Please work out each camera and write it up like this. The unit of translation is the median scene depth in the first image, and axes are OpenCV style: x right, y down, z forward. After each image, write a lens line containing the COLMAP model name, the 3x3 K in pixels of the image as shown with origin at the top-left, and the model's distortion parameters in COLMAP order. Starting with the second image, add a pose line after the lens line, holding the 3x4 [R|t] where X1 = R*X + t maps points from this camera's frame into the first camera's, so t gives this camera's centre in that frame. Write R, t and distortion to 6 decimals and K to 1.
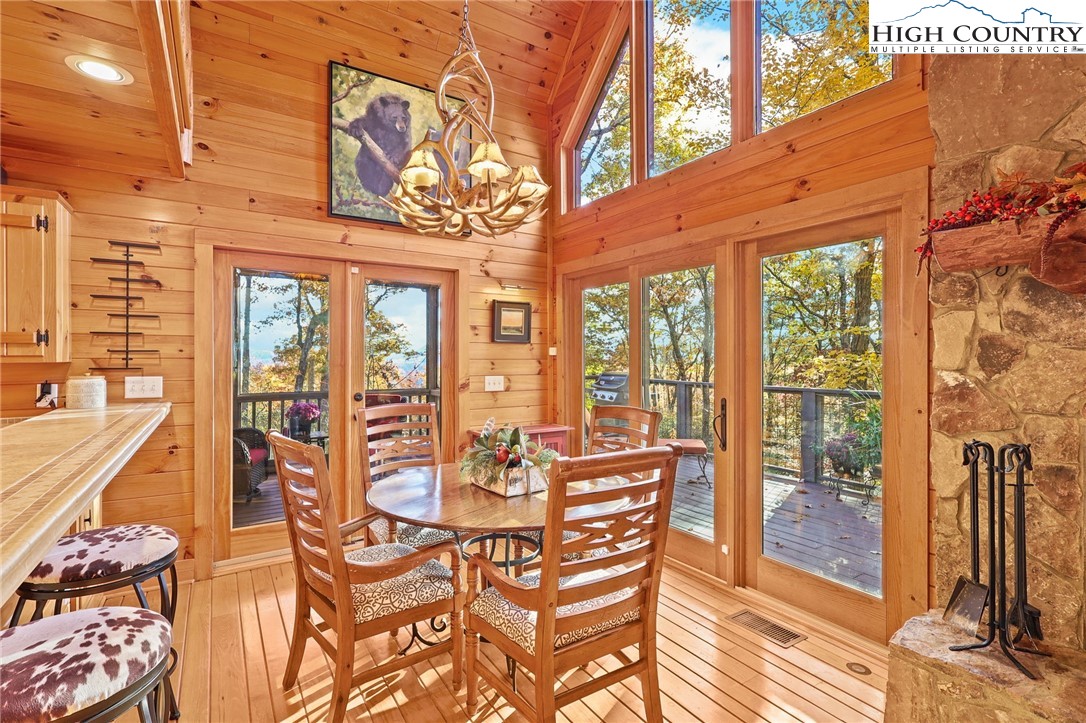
lens RADIAL K [[516.0, 0, 543.9], [0, 516.0, 354.4], [0, 0, 1]] dist [0.000421, -0.000390]
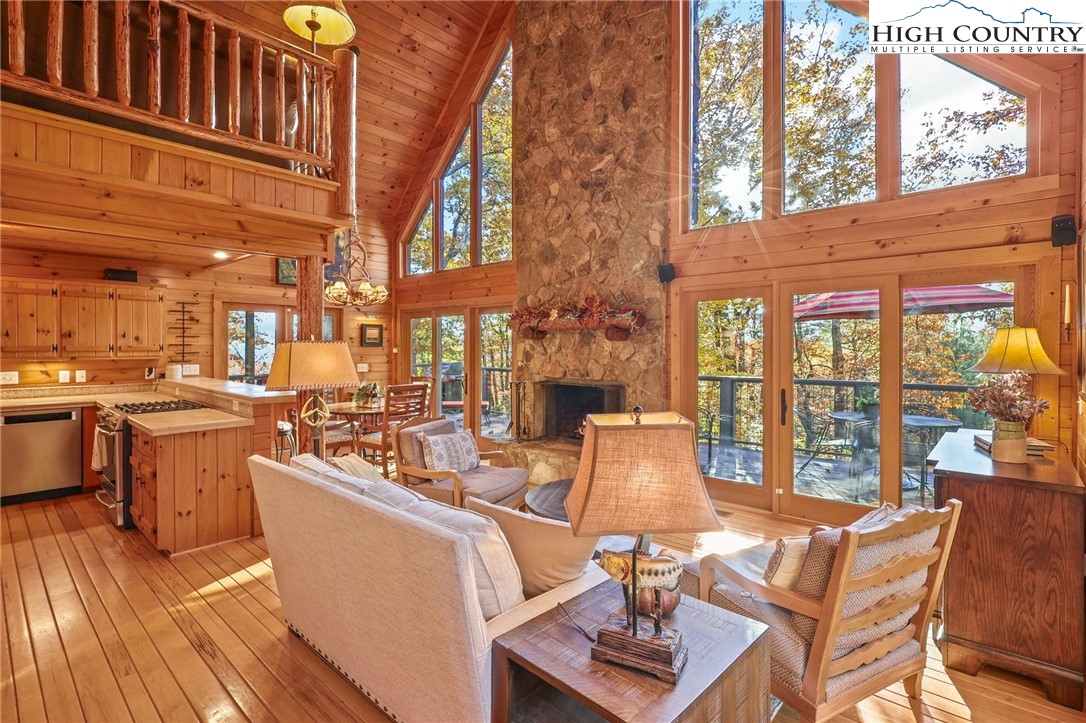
lens RADIAL K [[516.0, 0, 539.9], [0, 516.0, 351.7], [0, 0, 1]] dist [0.000421, -0.000390]
pose [[0.966395, 0.002749, 0.257048, 0.051617], [-0.007771, 0.999798, 0.018523, -0.047793], [-0.256945, -0.019898, 0.966221, -1.120222]]
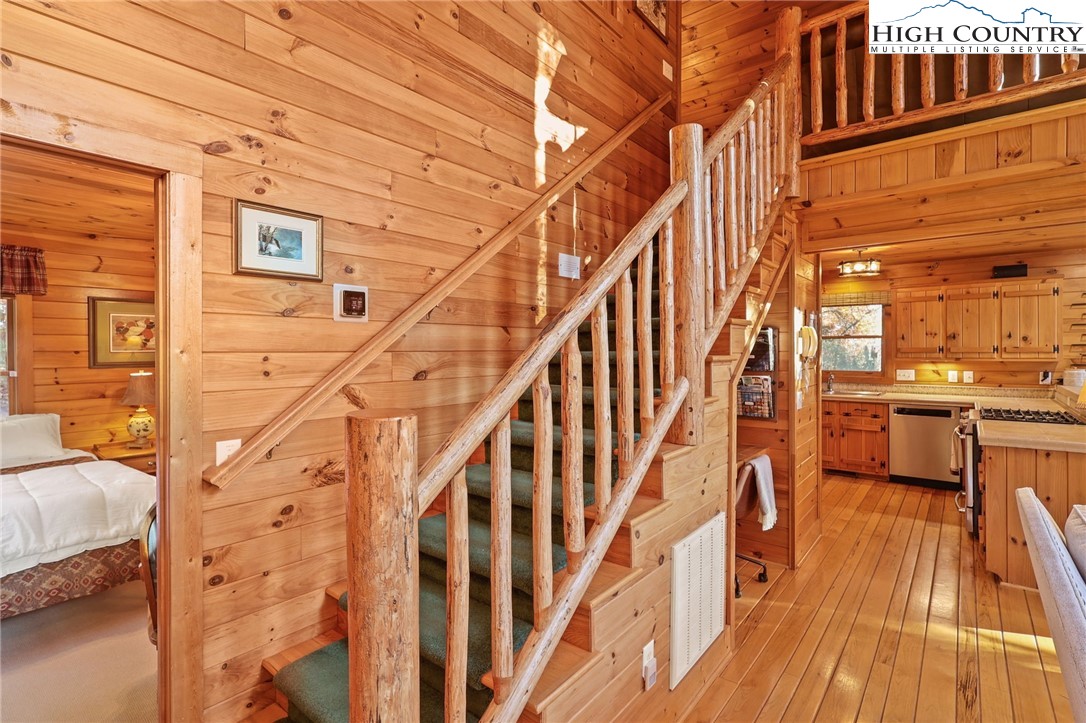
lens RADIAL K [[516.0, 0, 539.0], [0, 516.0, 352.7], [0, 0, 1]] dist [0.000421, -0.000390]
pose [[0.302224, 0.008590, -0.953198, 0.216638], [0.013839, 0.999814, 0.013398, -0.048075], [0.953137, -0.017240, 0.302049, -1.002557]]
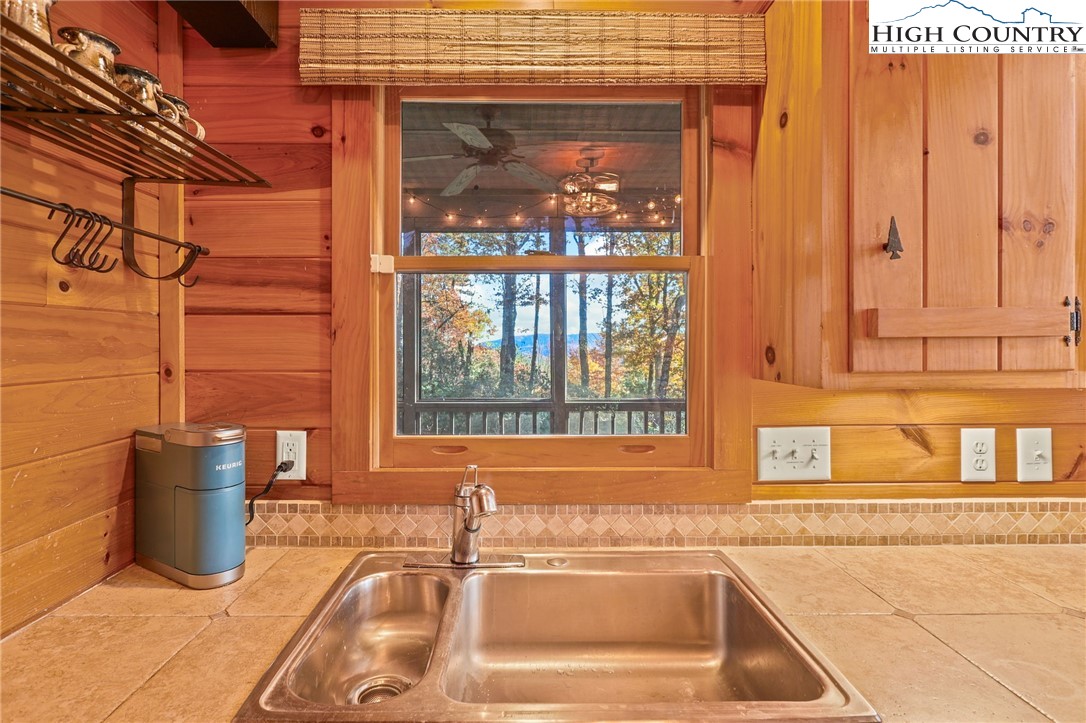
lens RADIAL K [[516.0, 0, 498.8], [0, 516.0, 342.1], [0, 0, 1]] dist [0.000421, -0.000390]
pose [[0.837494, -0.003171, -0.546437, -0.940086], [0.007411, 0.999957, 0.005556, -0.014361], [0.546396, -0.008703, 0.837482, 0.188945]]
